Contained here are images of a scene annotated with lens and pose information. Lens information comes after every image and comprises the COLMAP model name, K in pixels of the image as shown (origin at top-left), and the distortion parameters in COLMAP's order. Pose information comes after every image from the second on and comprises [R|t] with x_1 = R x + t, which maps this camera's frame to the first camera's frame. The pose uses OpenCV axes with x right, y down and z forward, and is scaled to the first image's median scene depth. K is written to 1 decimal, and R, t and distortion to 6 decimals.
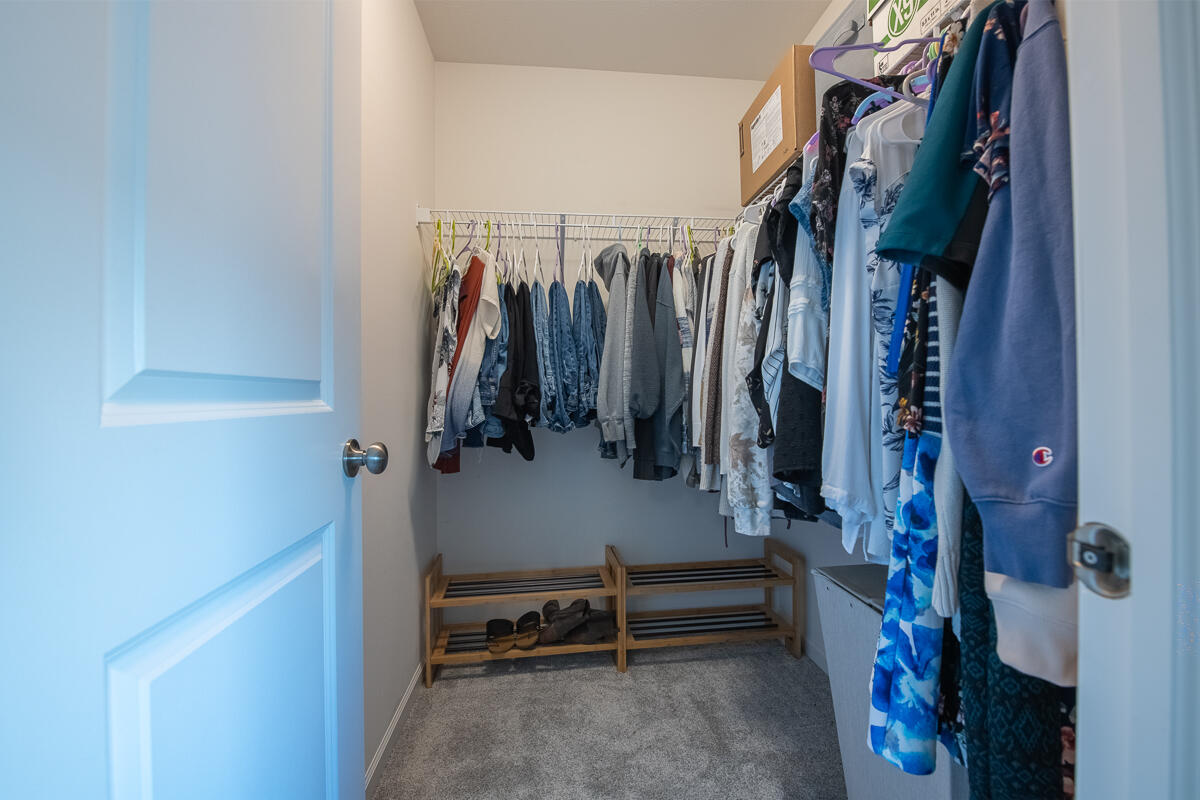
lens RADIAL K [[548.8, 0, 604.1], [0, 548.8, 399.0], [0, 0, 1]] dist [-0.011685, -0.002414]
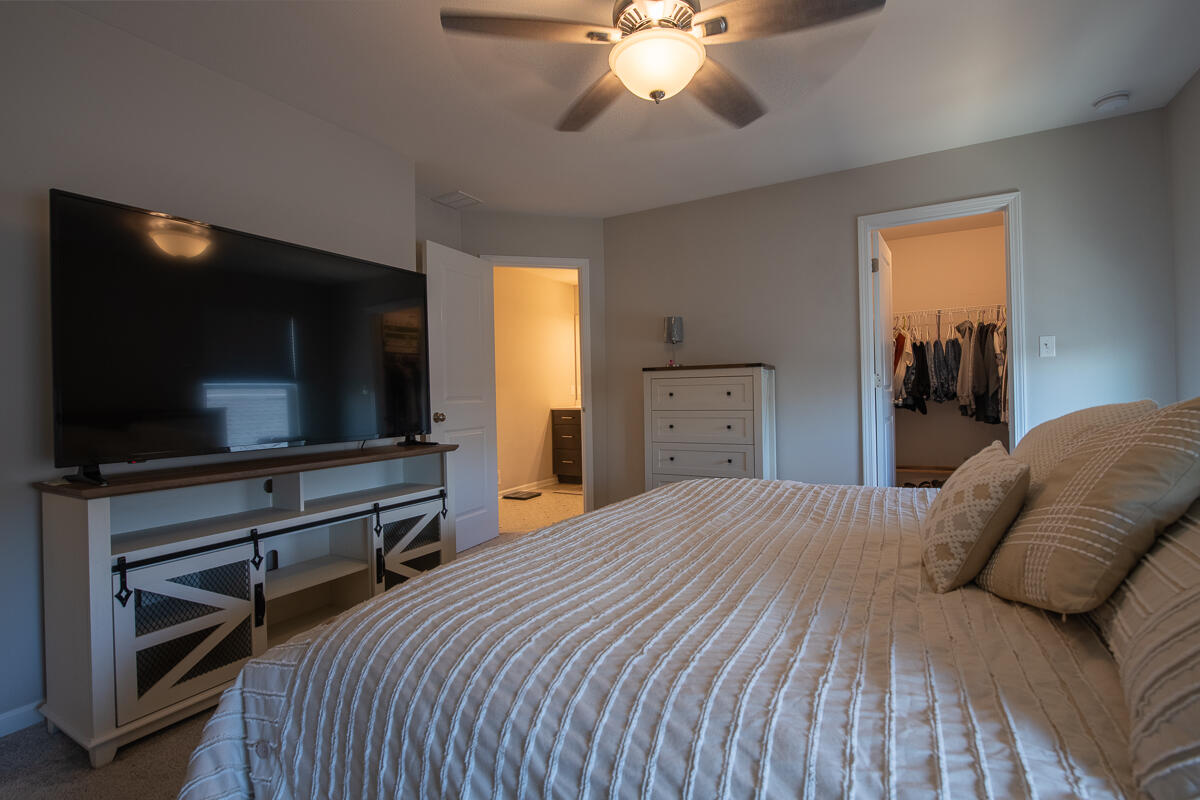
lens RADIAL K [[550.8, 0, 604.9], [0, 550.8, 402.8], [0, 0, 1]] dist [-0.013843, -0.000332]
pose [[0.826992, -0.007602, -0.562162, 0.060299], [0.015388, 0.999840, 0.009116, 0.018580], [0.562003, -0.016189, 0.826977, -1.881772]]
